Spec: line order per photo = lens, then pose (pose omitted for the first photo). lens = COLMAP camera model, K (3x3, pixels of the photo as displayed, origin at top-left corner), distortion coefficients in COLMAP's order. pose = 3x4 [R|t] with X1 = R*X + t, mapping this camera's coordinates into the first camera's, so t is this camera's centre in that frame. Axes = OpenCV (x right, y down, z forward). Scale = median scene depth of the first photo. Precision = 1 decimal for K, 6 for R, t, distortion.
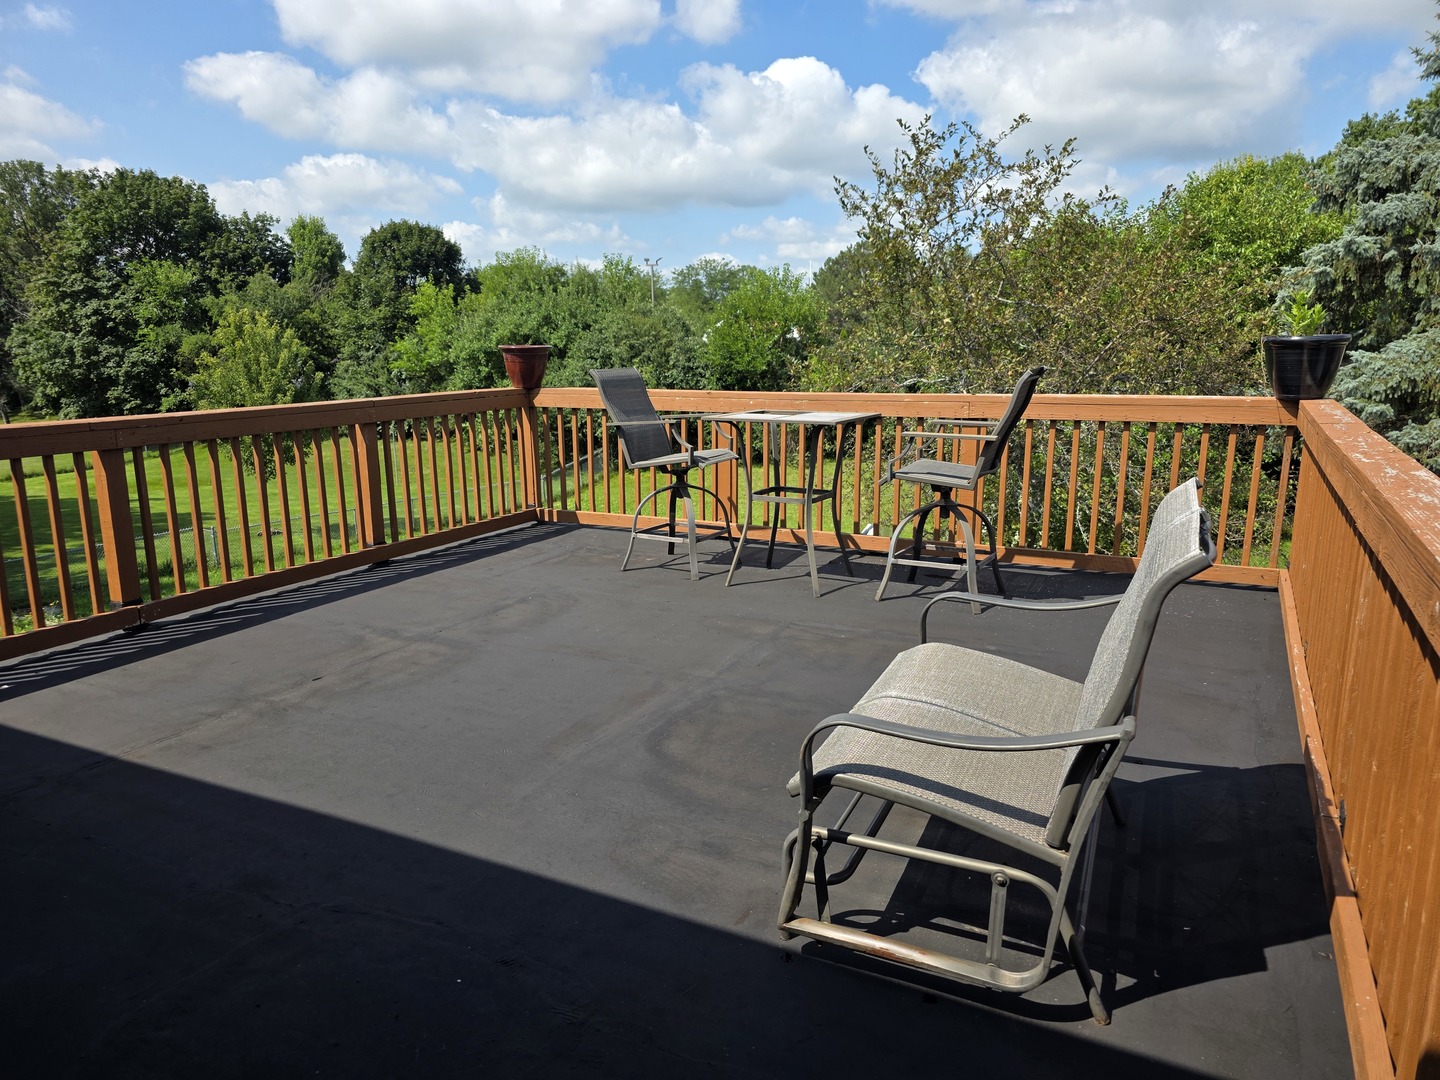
lens RADIAL K [[963.2, 0, 715.7], [0, 963.2, 540.6], [0, 0, 1]] dist [0.057448, -0.045426]
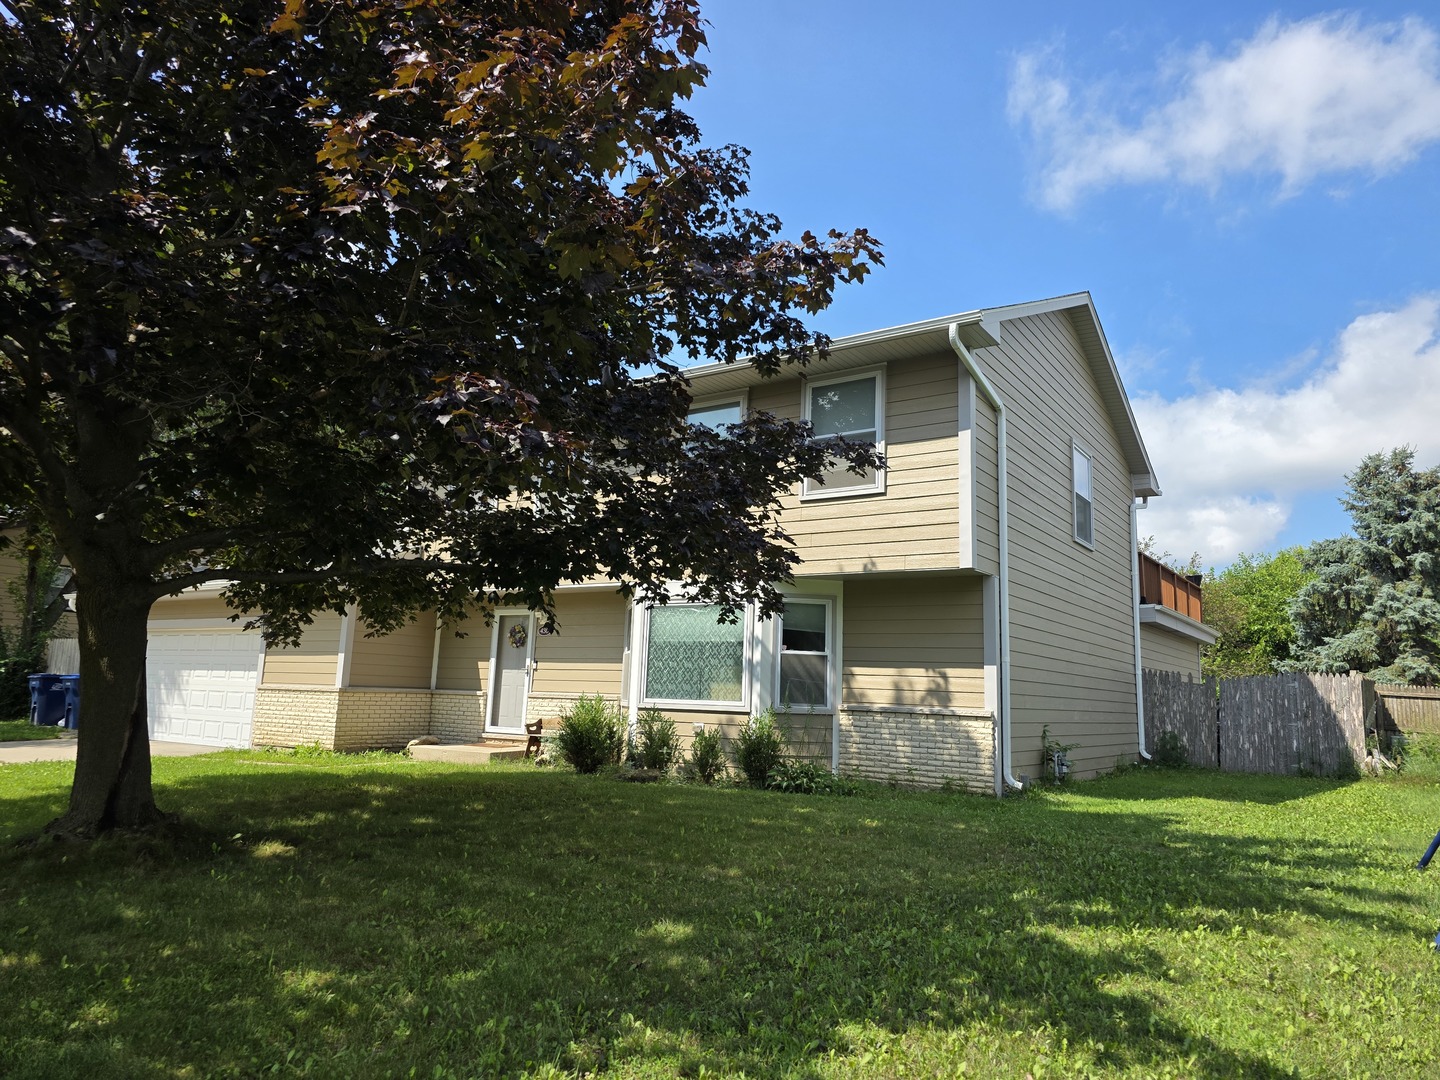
lens RADIAL K [[963.2, 0, 715.7], [0, 963.2, 540.6], [0, 0, 1]] dist [0.057448, -0.045426]
pose [[0.991526, 0.023408, -0.127781, -1.217106], [-0.067832, 0.932179, -0.355585, 1.547880], [0.110792, 0.361239, 0.925868, -3.912388]]
